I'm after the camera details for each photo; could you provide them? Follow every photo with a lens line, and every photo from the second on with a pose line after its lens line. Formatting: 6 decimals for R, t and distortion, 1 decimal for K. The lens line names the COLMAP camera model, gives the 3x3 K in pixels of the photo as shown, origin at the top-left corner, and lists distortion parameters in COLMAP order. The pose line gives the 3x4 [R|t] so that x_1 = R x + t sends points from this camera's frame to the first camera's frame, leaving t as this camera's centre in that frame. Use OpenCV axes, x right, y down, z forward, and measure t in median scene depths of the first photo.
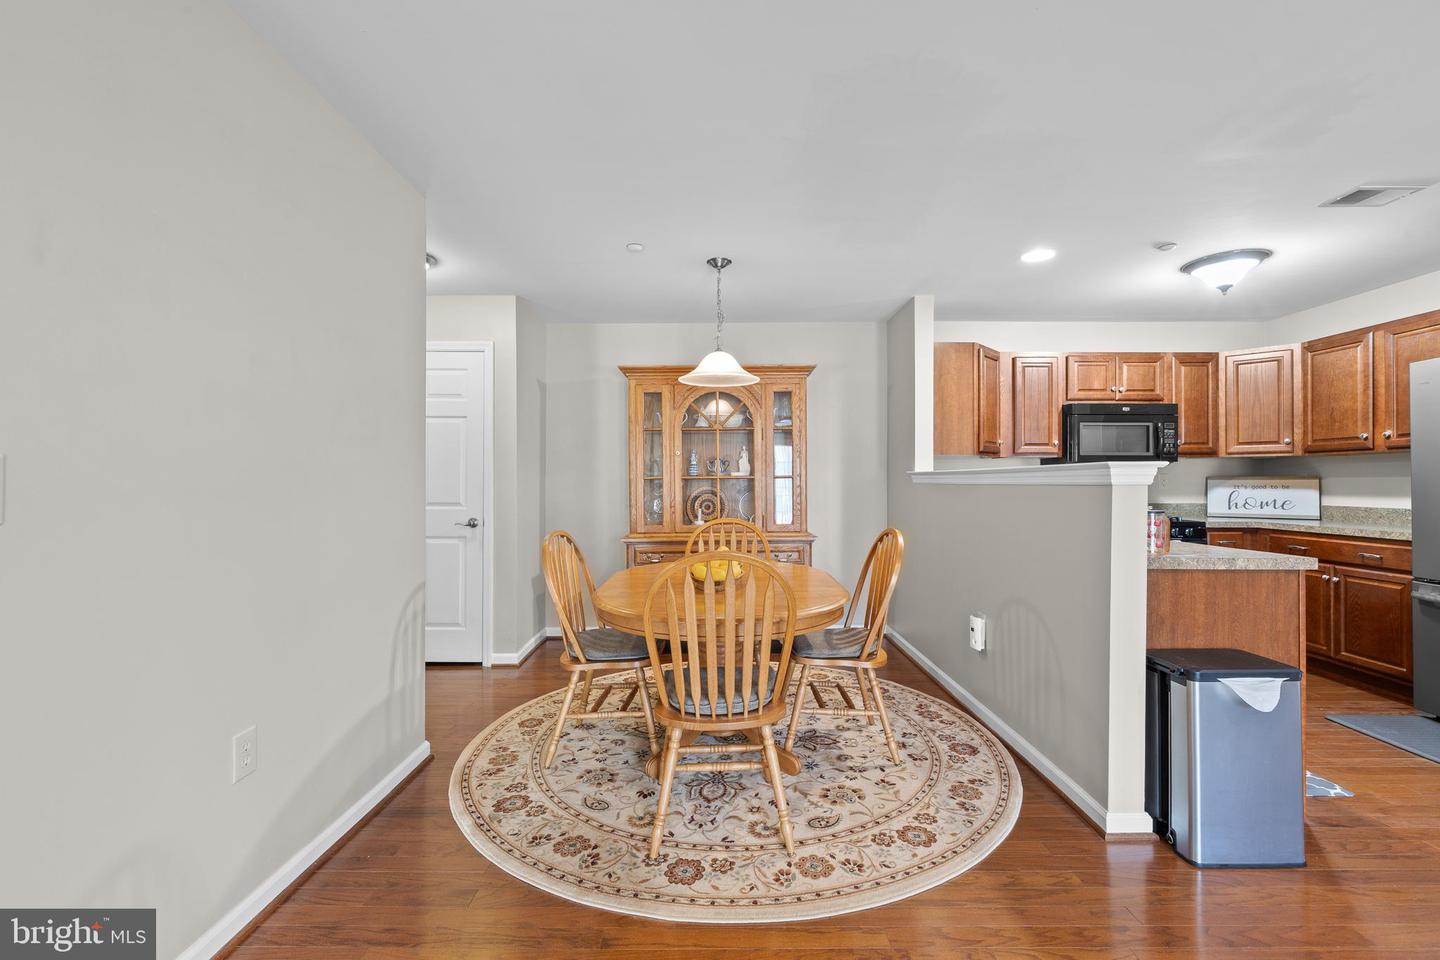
lens RADIAL K [[623.7, 0, 728.1], [0, 623.7, 478.3], [0, 0, 1]] dist [0.000552, -0.001131]
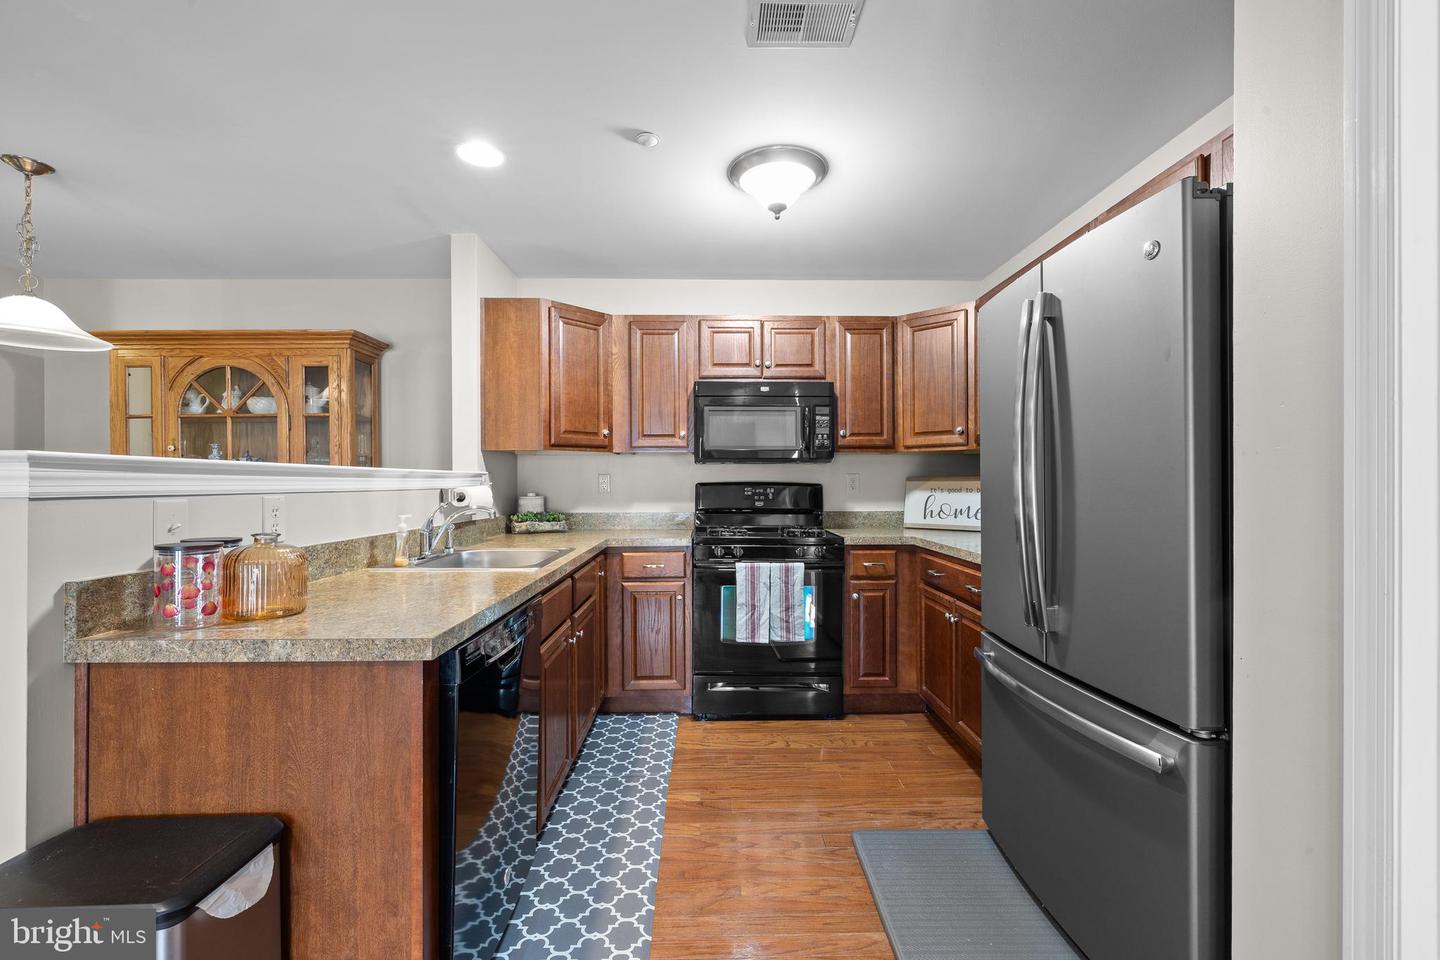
lens RADIAL K [[623.7, 0, 735.6], [0, 623.7, 484.6], [0, 0, 1]] dist [0.000552, -0.001131]
pose [[0.999768, -0.003700, 0.021200, 0.578267], [0.003503, 0.999950, 0.009320, -0.001308], [-0.021233, -0.009244, 0.999732, 0.234509]]
